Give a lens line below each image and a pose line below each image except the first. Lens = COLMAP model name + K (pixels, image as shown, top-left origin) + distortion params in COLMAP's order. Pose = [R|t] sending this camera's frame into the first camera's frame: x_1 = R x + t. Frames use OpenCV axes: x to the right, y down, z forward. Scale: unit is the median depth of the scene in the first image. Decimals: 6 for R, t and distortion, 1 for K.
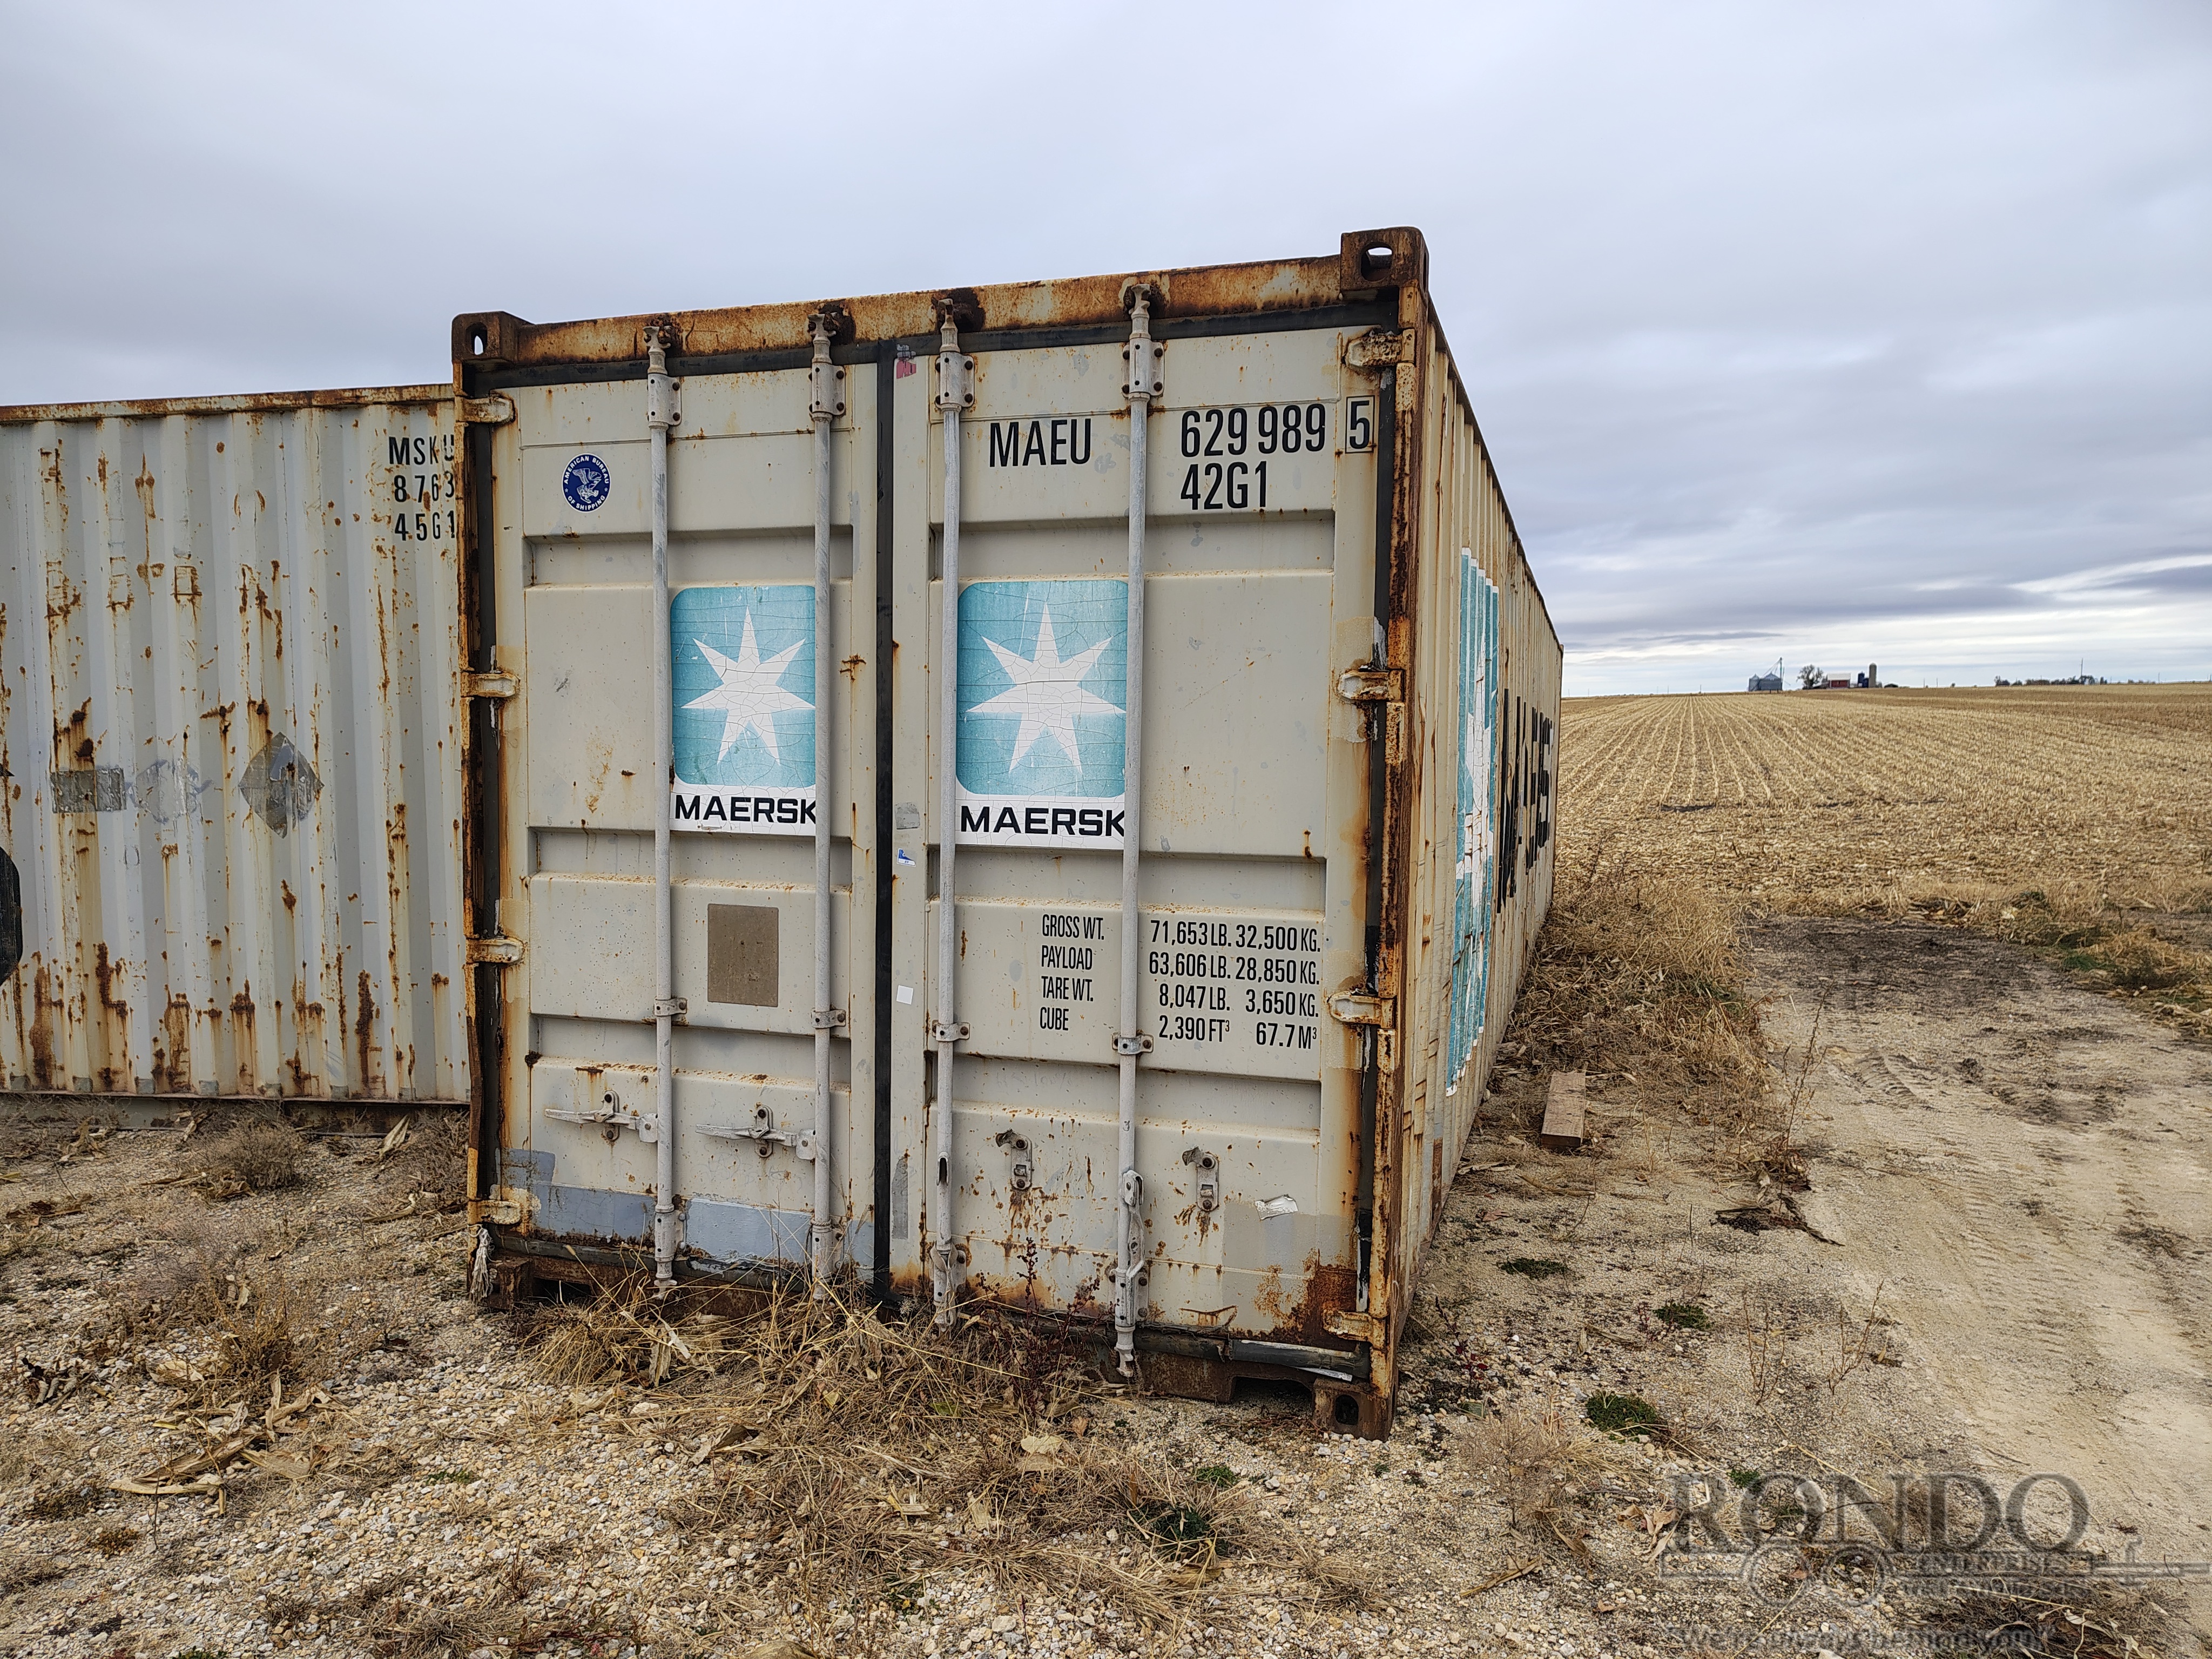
lens RADIAL K [[1566.0, 0, 1102.1], [0, 1566.0, 820.1], [0, 0, 1]] dist [0.030838, -0.003685]
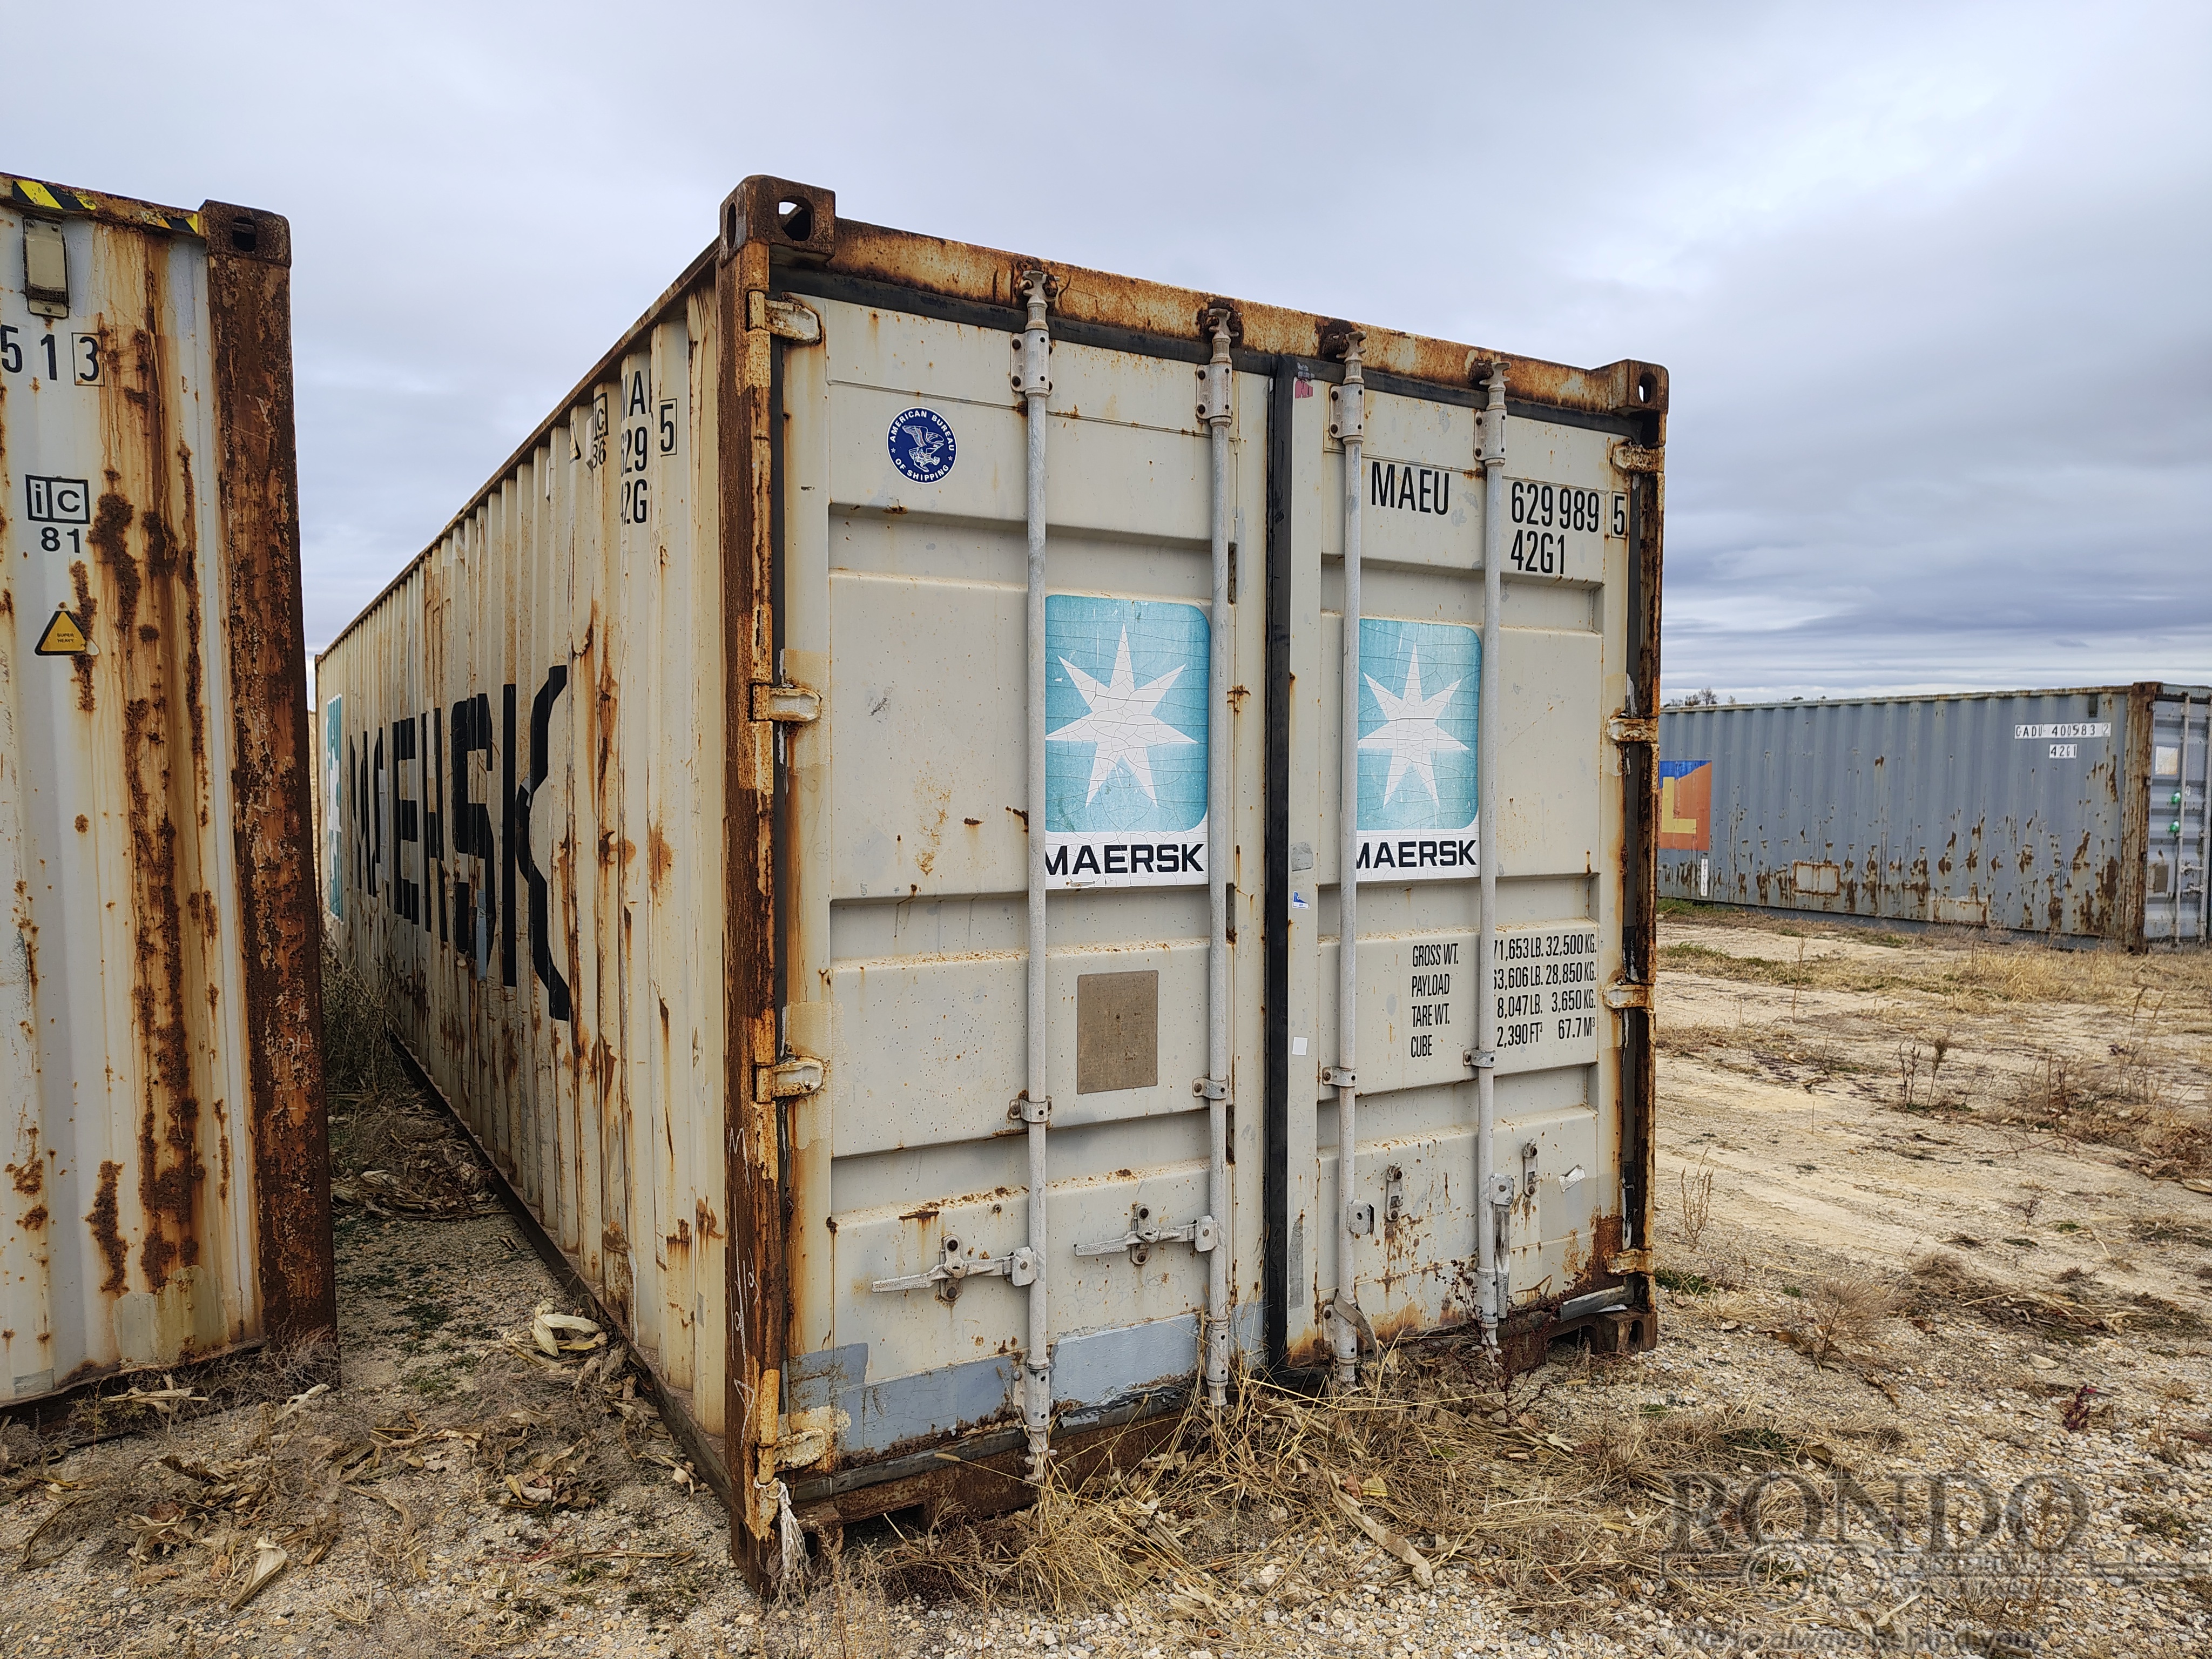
lens RADIAL K [[1566.0, 0, 1145.1], [0, 1566.0, 794.4], [0, 0, 1]] dist [0.030838, -0.003685]
pose [[0.632138, -0.018353, 0.774639, -0.892334], [0.040023, 0.999158, -0.008988, -0.034459], [-0.773822, 0.036685, 0.632340, 0.457359]]
